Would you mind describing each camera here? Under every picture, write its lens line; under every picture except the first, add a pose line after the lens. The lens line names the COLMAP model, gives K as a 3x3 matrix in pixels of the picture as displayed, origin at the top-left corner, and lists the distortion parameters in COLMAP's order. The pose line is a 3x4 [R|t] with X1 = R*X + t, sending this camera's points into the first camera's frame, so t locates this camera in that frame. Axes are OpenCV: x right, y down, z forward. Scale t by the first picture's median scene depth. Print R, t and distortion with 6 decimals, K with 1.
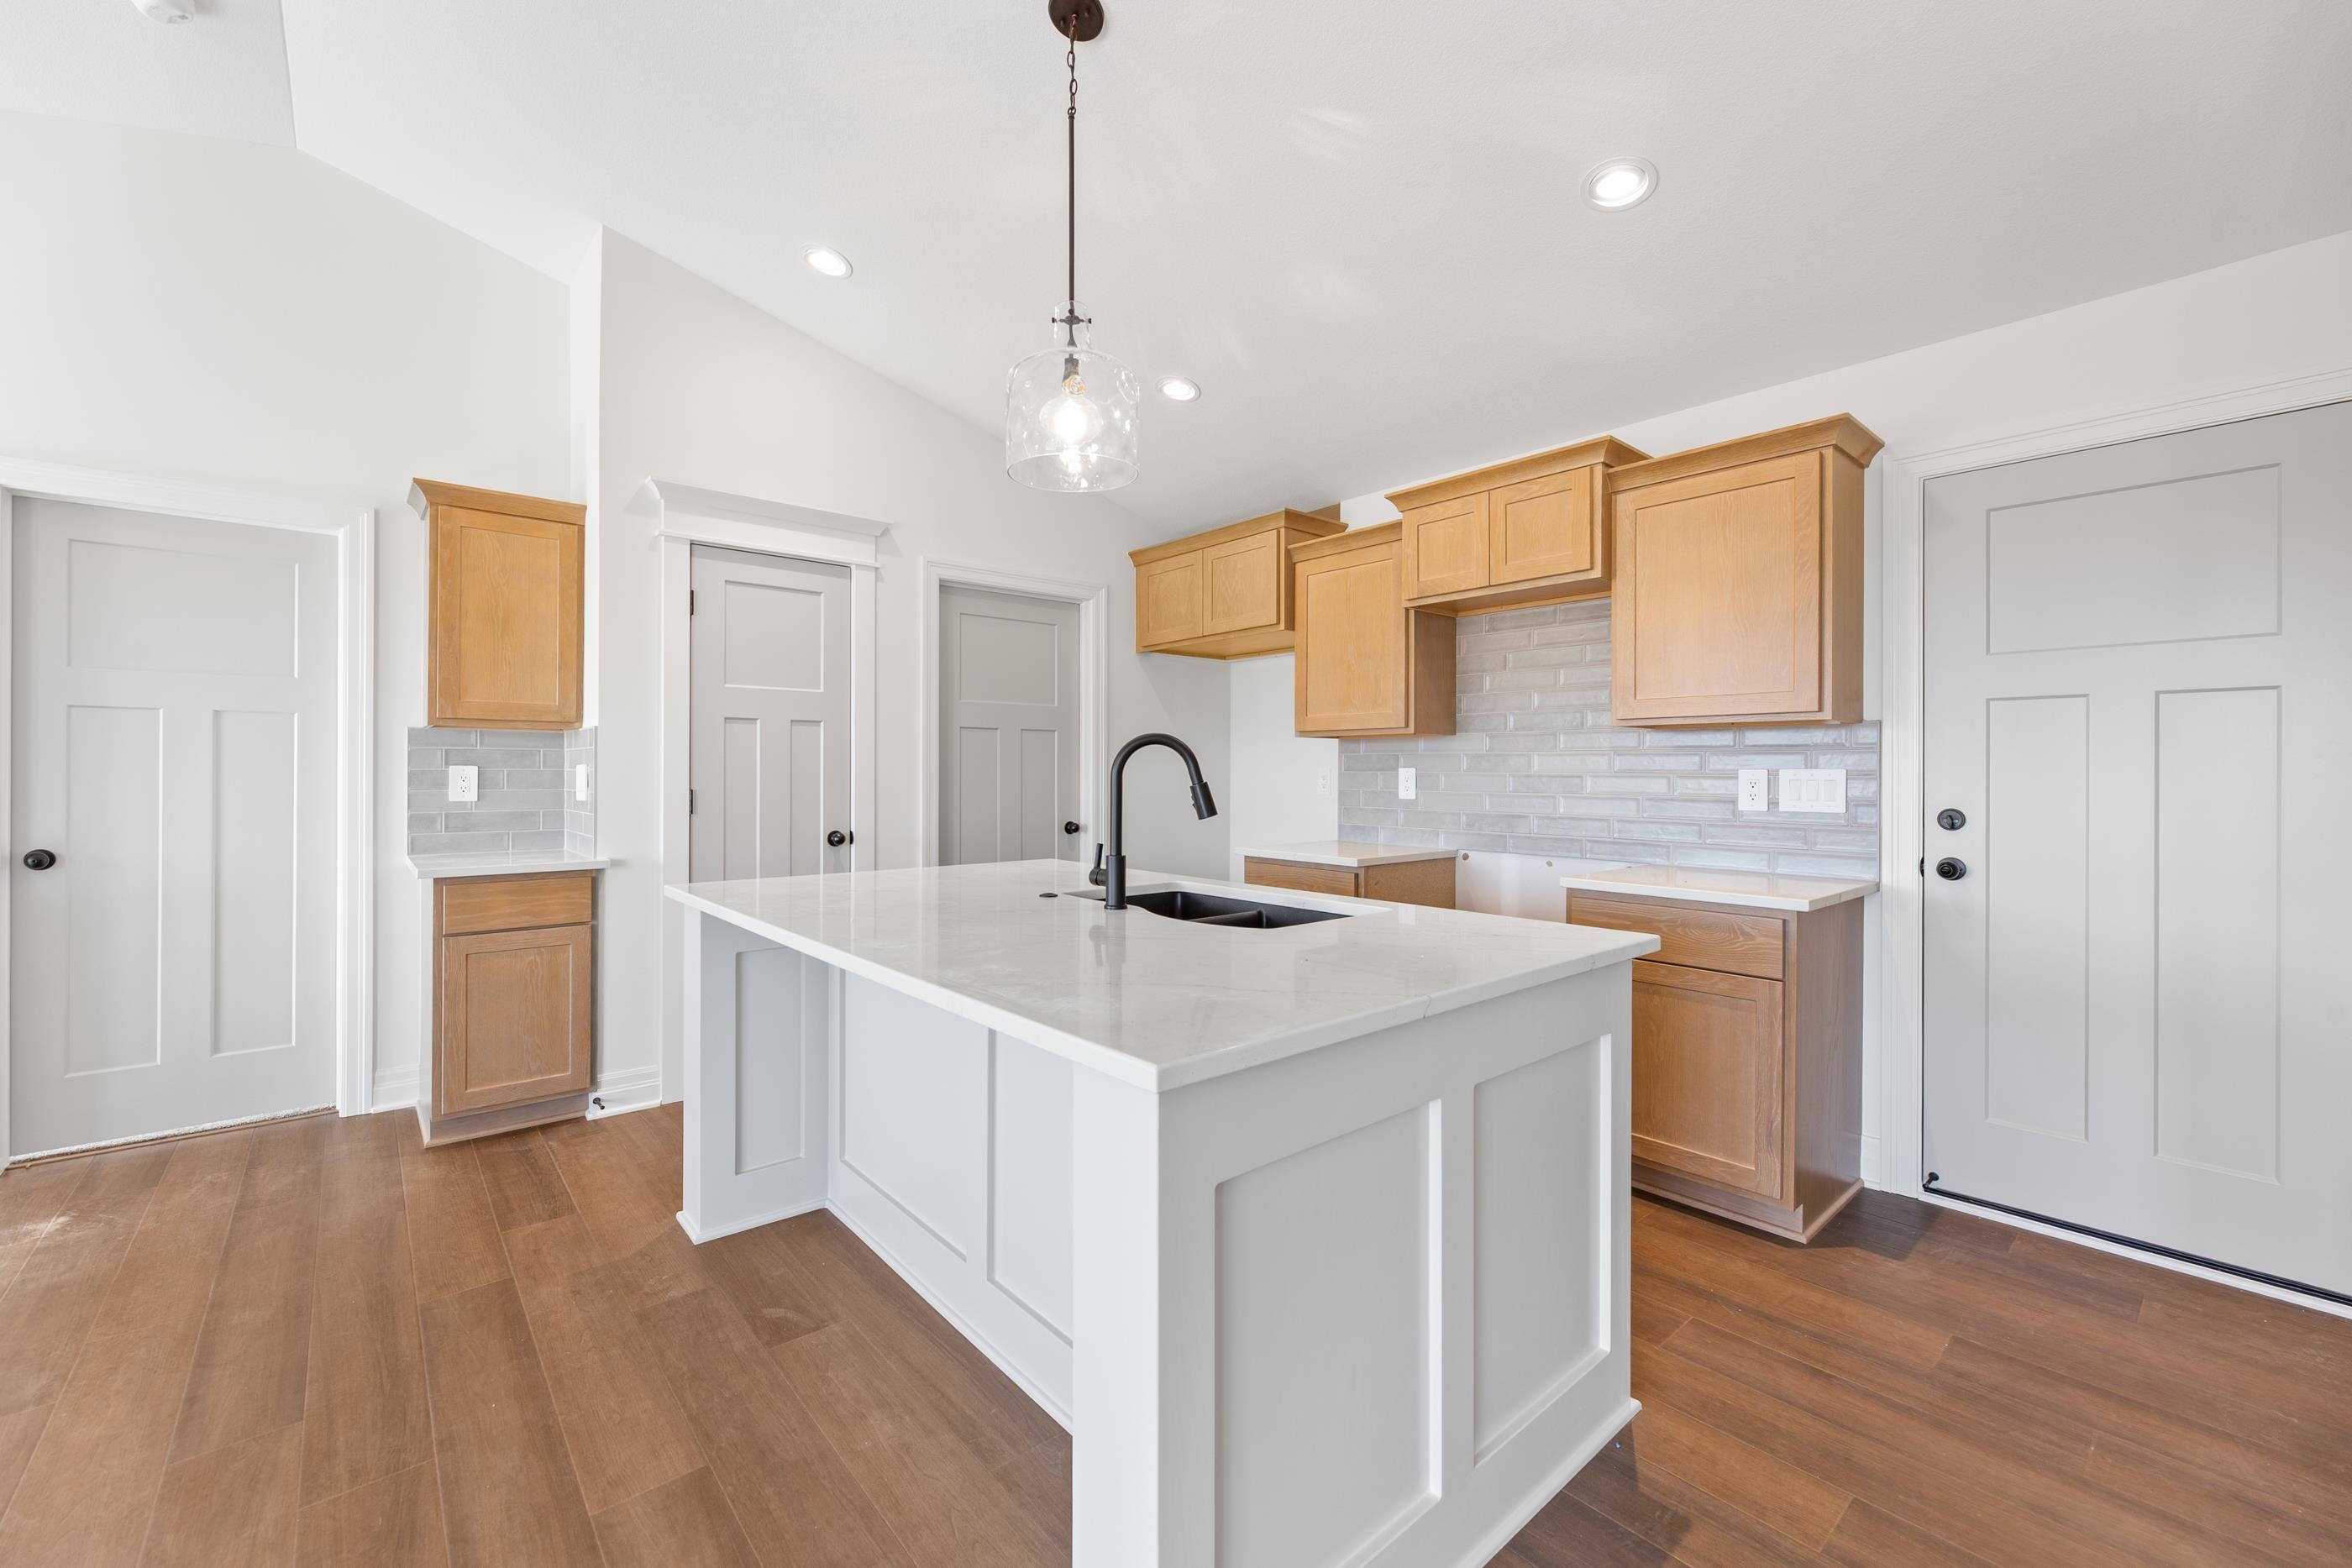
lens RADIAL K [[951.1, 0, 1174.6], [0, 951.1, 767.6], [0, 0, 1]] dist [-0.003409, -0.000266]
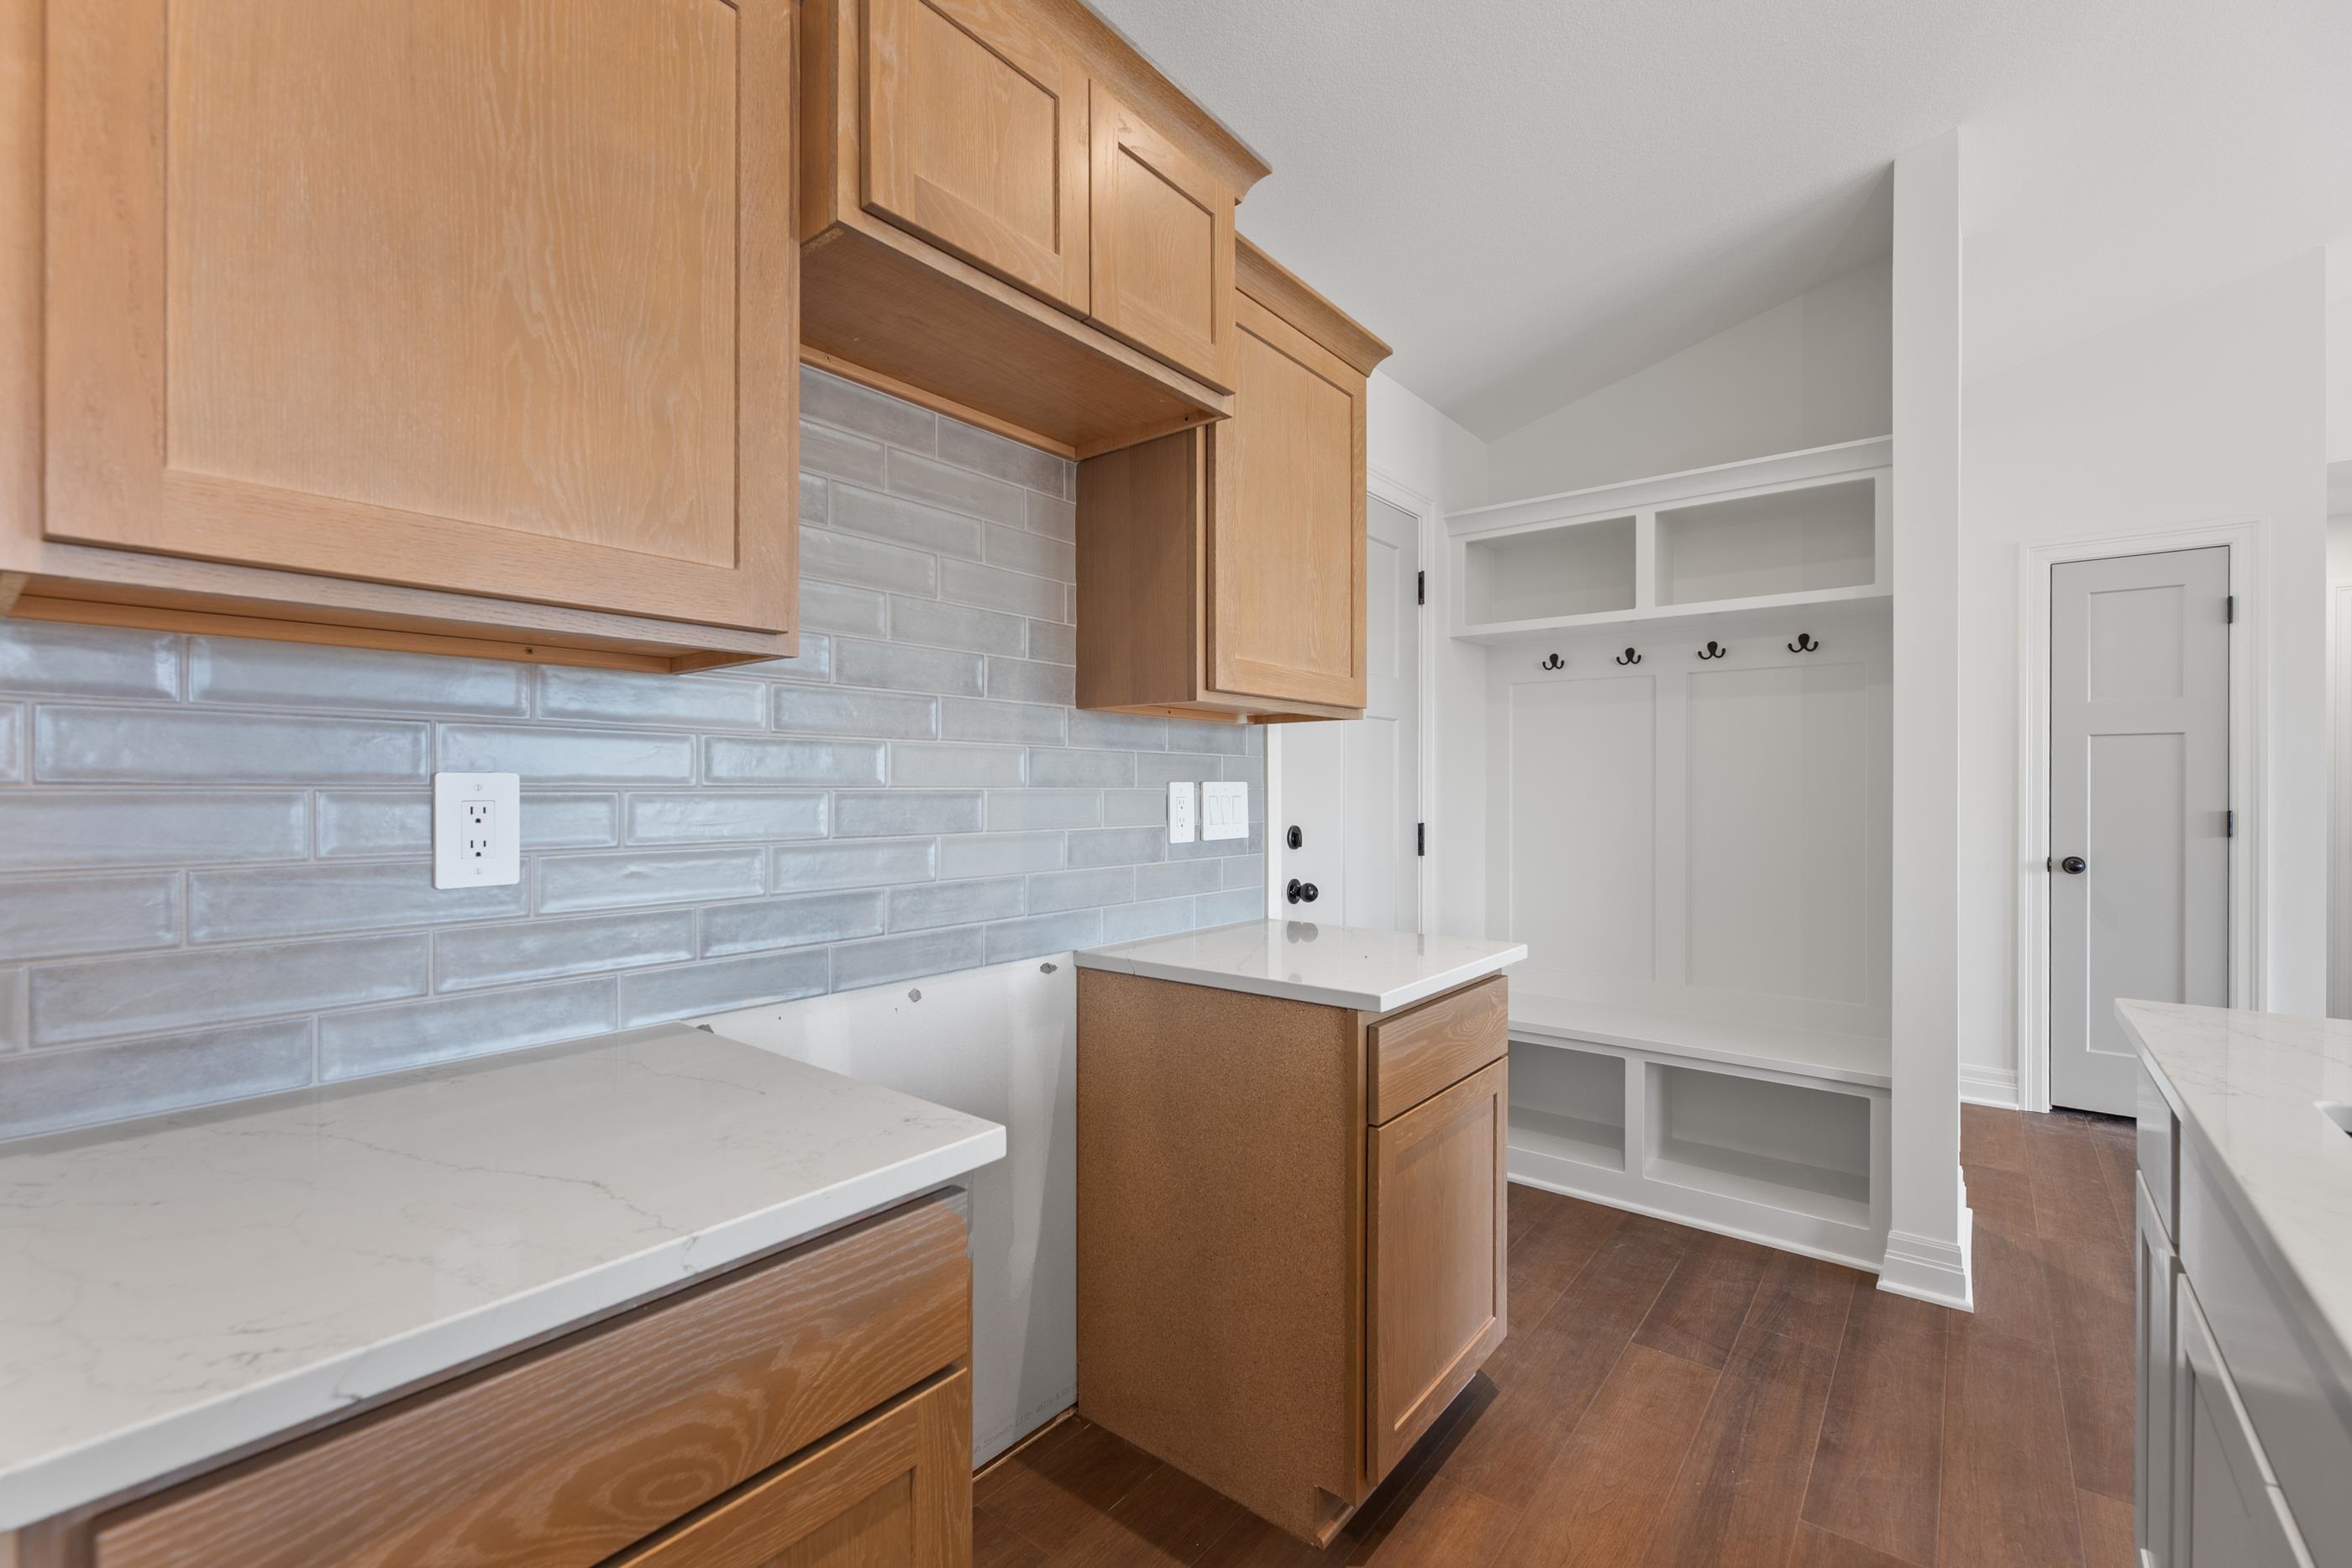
lens RADIAL K [[996.2, 0, 1150.0], [0, 996.2, 787.3], [0, 0, 1]] dist [-0.003967, 0.000671]
pose [[-0.172697, -0.003739, 0.984968, -0.082086], [-0.004997, 0.999983, 0.002920, 0.003361], [-0.984962, -0.004418, -0.172713, 1.035060]]
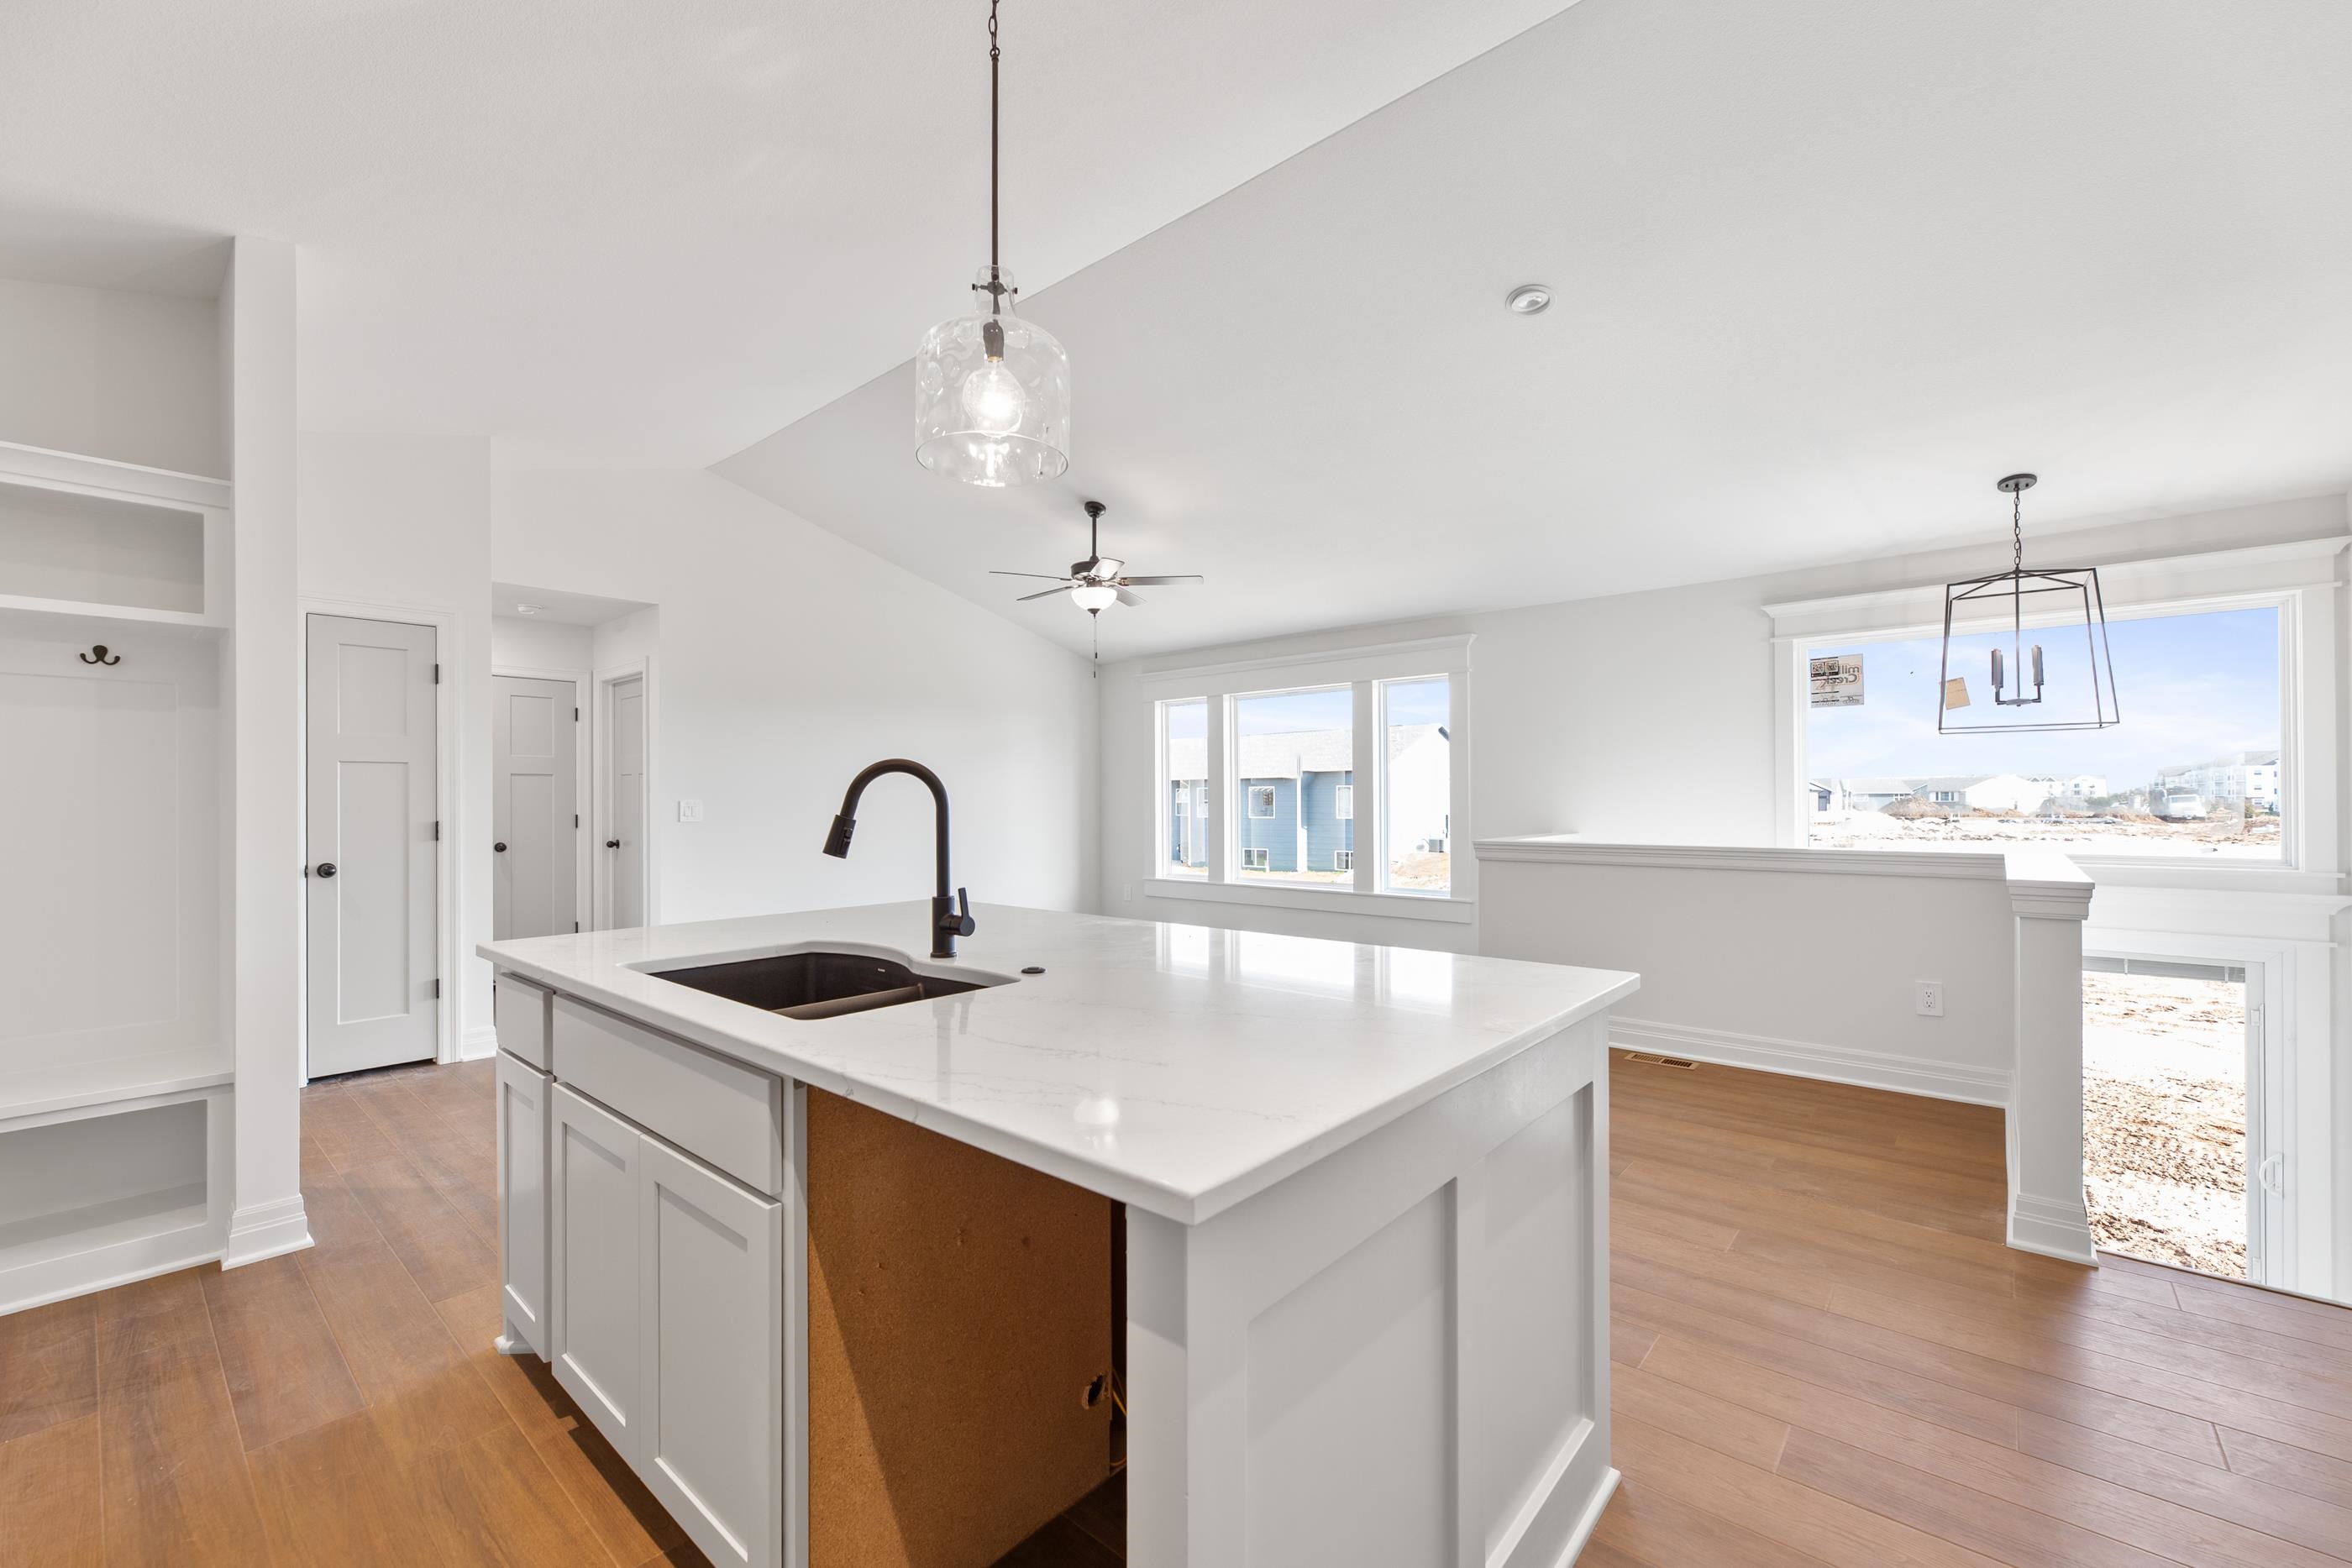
lens RADIAL K [[951.1, 0, 1156.9], [0, 951.1, 799.1], [0, 0, 1]] dist [-0.003409, -0.000266]
pose [[-0.990844, 0.002773, -0.134982, -0.089658], [0.003464, 0.999982, -0.004882, 0.003962], [0.134966, -0.005305, -0.990836, 1.224622]]
